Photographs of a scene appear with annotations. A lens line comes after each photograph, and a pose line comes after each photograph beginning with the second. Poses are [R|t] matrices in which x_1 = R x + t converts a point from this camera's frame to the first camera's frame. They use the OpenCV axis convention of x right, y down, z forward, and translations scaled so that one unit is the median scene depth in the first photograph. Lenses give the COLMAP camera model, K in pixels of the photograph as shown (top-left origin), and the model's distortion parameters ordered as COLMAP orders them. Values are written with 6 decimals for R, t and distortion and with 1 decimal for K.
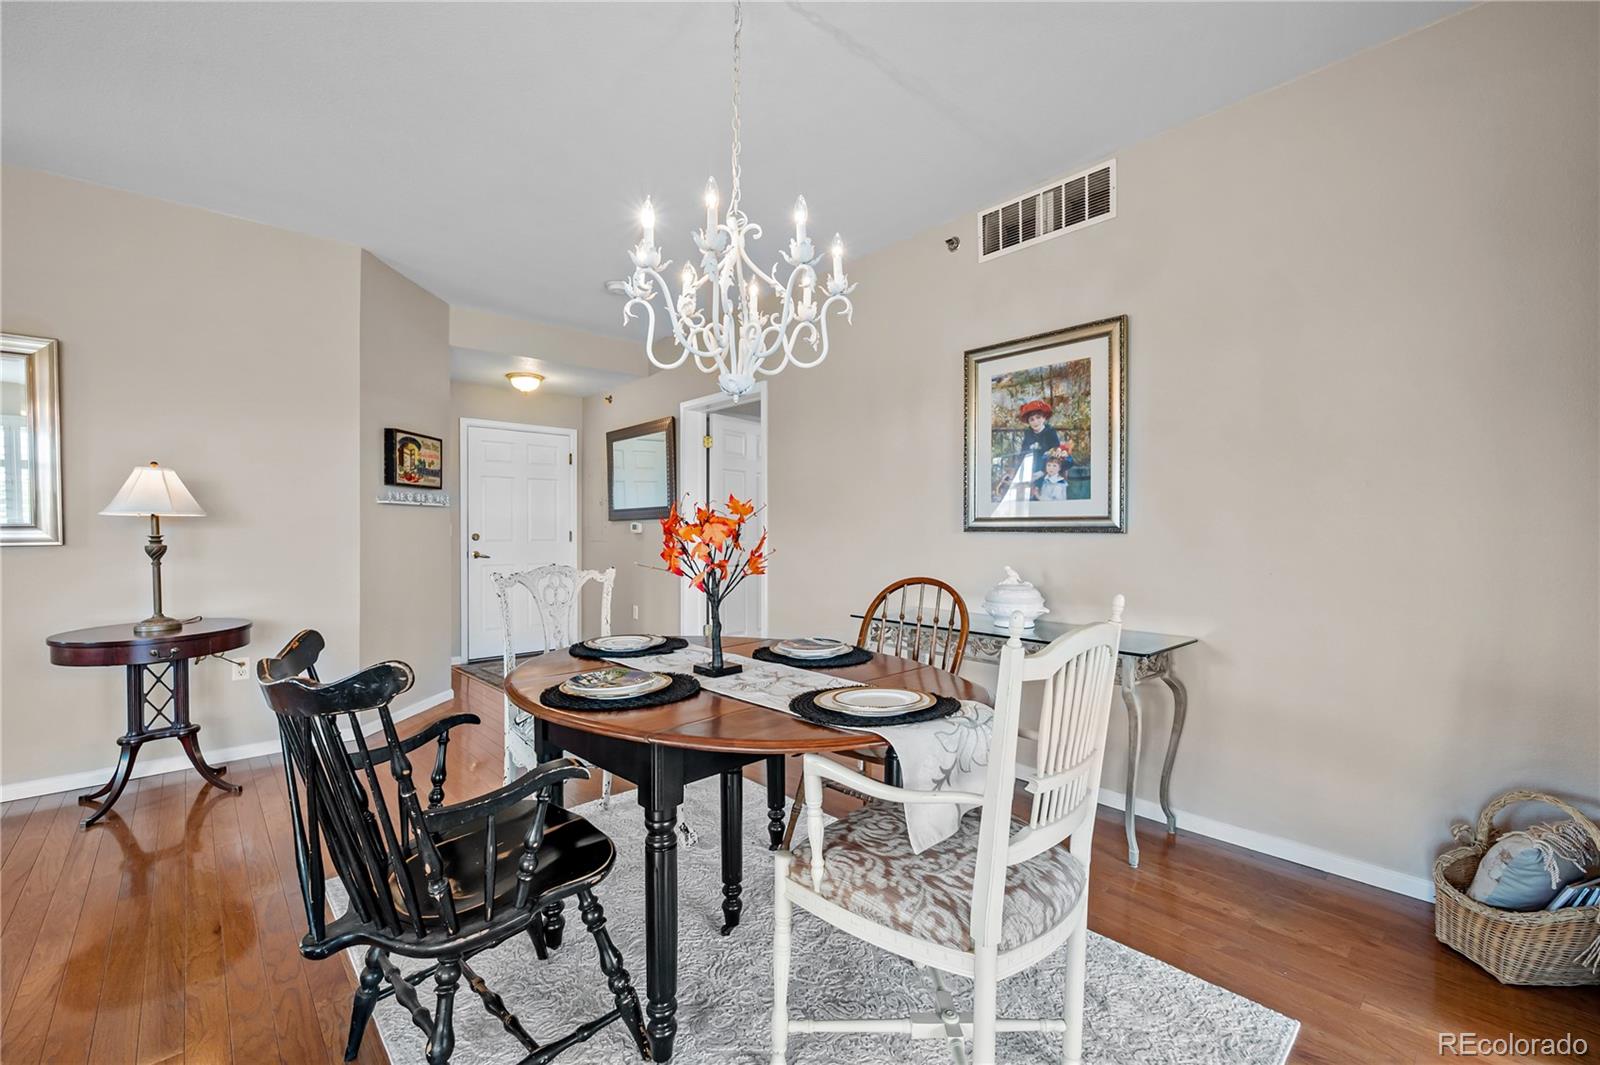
lens RADIAL K [[664.7, 0, 804.2], [0, 664.7, 535.6], [0, 0, 1]] dist [-0.001148, -0.000170]
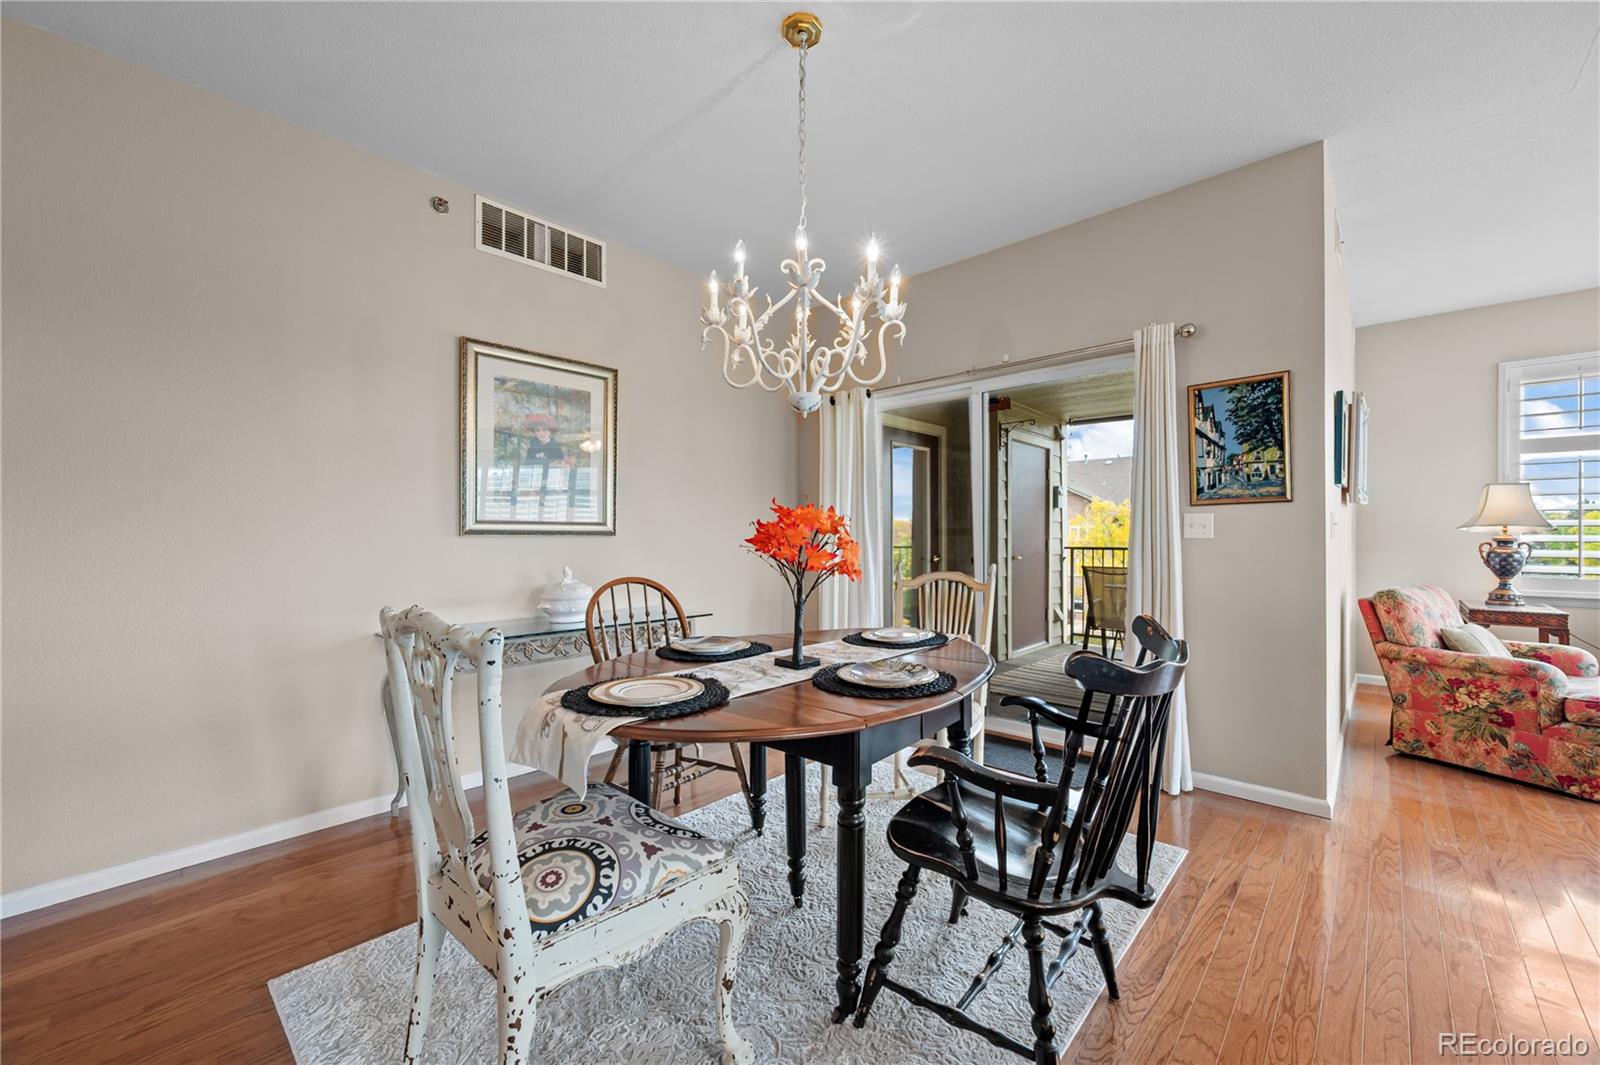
lens RADIAL K [[630.5, 0, 807.2], [0, 630.5, 538.1], [0, 0, 1]] dist [-0.000400, 0.000256]
pose [[-0.077817, -0.006126, 0.996949, -0.689337], [0.011102, 0.999914, 0.007010, -0.002469], [-0.996906, 0.011614, -0.077742, 0.631484]]
